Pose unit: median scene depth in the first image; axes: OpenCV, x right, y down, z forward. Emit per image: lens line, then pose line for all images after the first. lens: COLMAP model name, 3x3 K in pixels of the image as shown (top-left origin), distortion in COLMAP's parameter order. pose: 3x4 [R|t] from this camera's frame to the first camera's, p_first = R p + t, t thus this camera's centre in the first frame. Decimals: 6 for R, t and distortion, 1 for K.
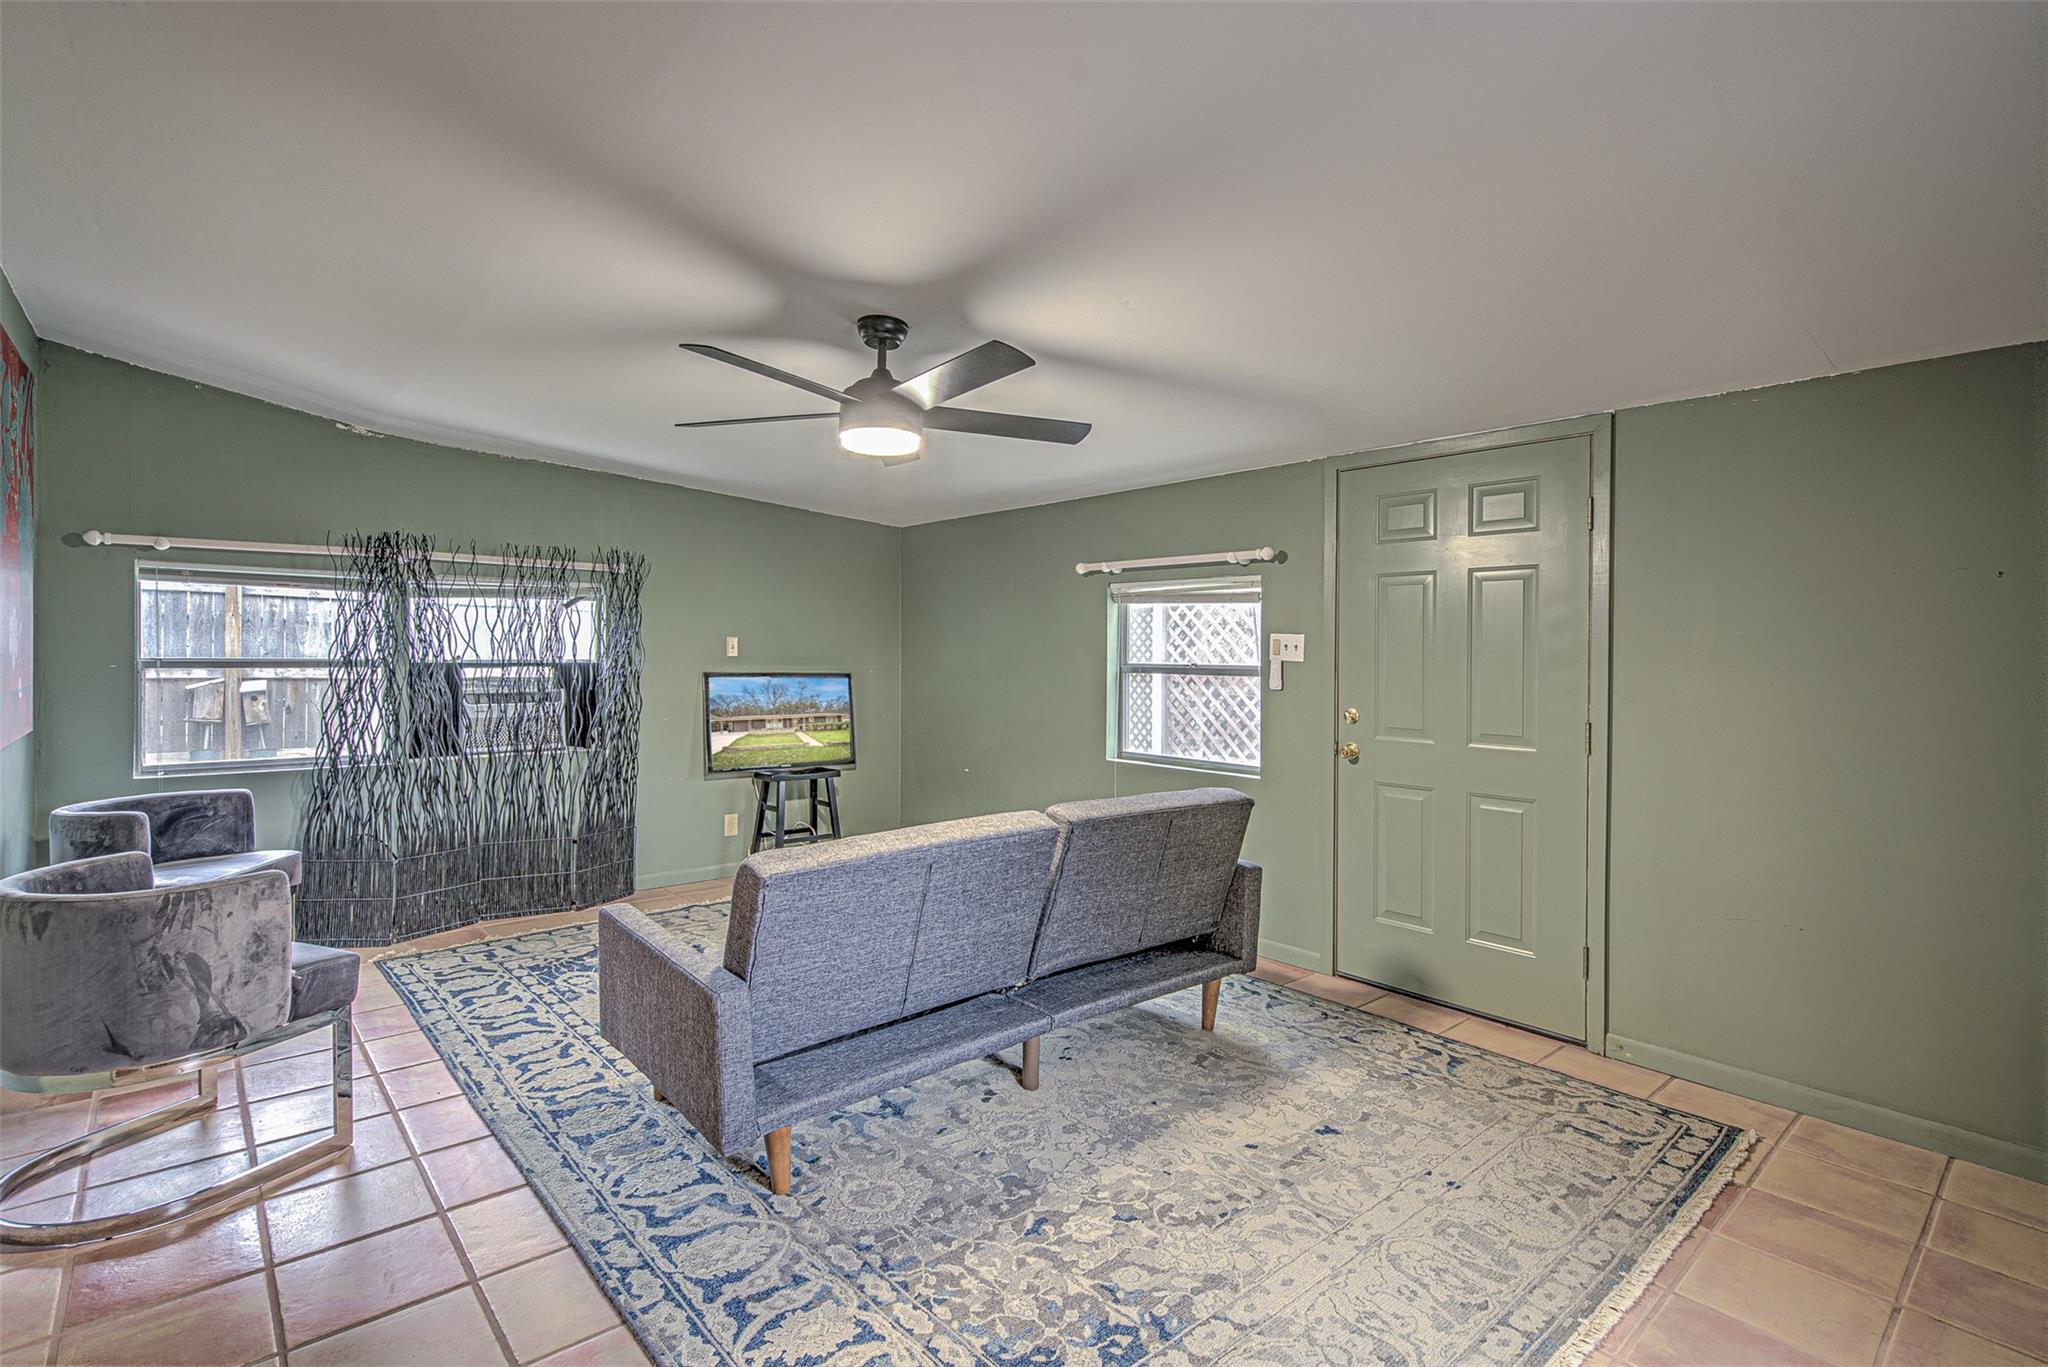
lens RADIAL K [[940.9, 0, 1020.0], [0, 940.9, 674.9], [0, 0, 1]] dist [-0.000732, 0.000839]
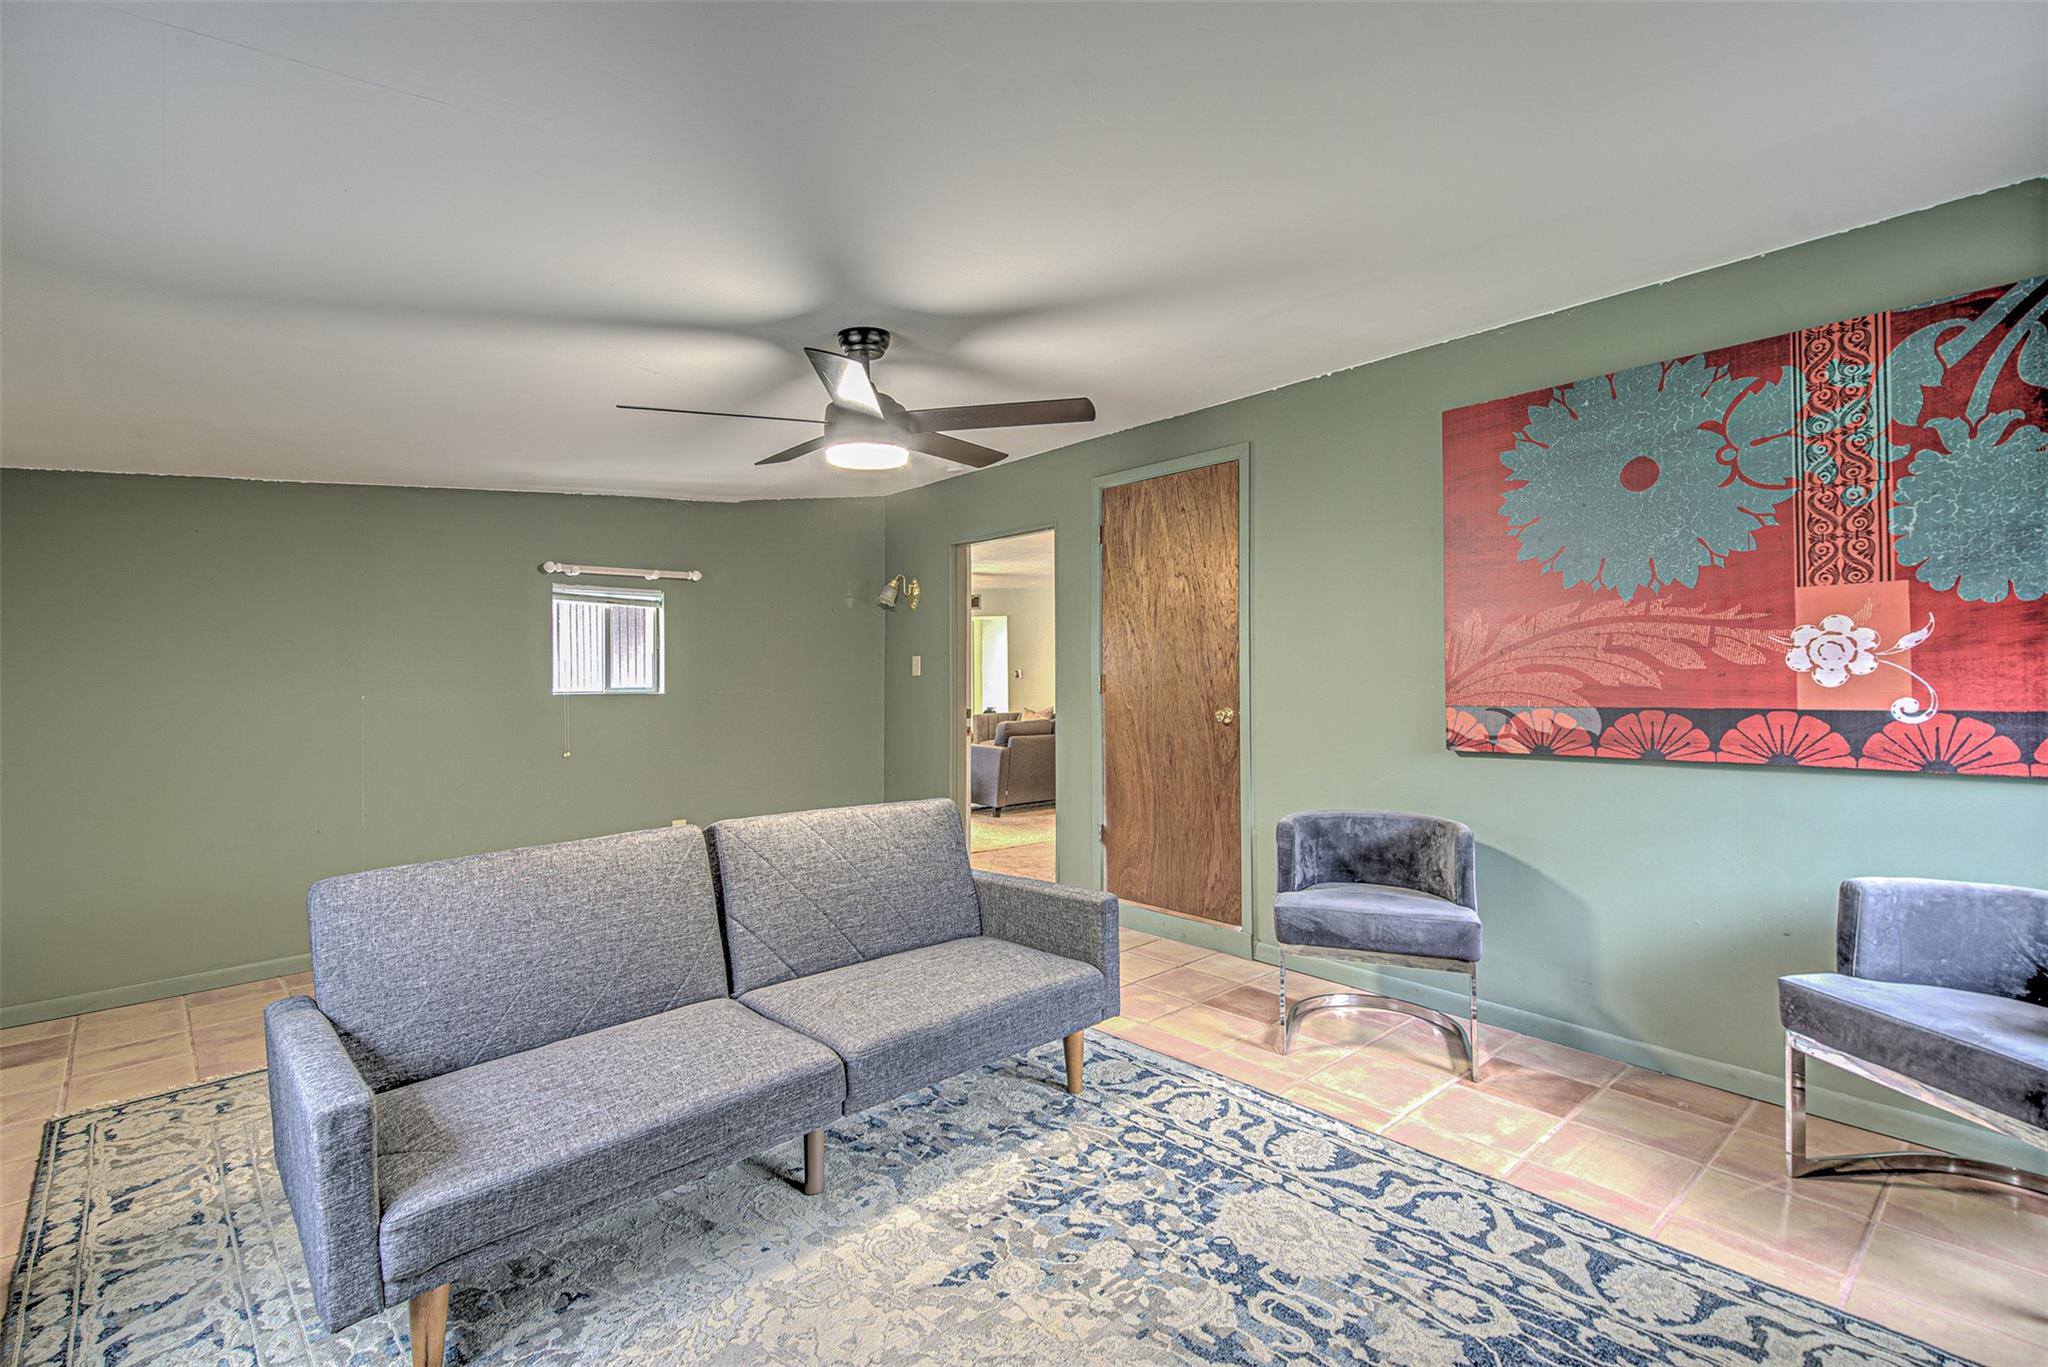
lens RADIAL K [[940.9, 0, 1024.8], [0, 940.9, 672.8], [0, 0, 1]] dist [-0.000732, 0.000839]
pose [[-0.999732, -0.000359, -0.023161, -0.250681], [-0.000797, 0.999821, 0.018909, -0.034300], [0.023150, 0.018922, -0.999553, 1.711280]]
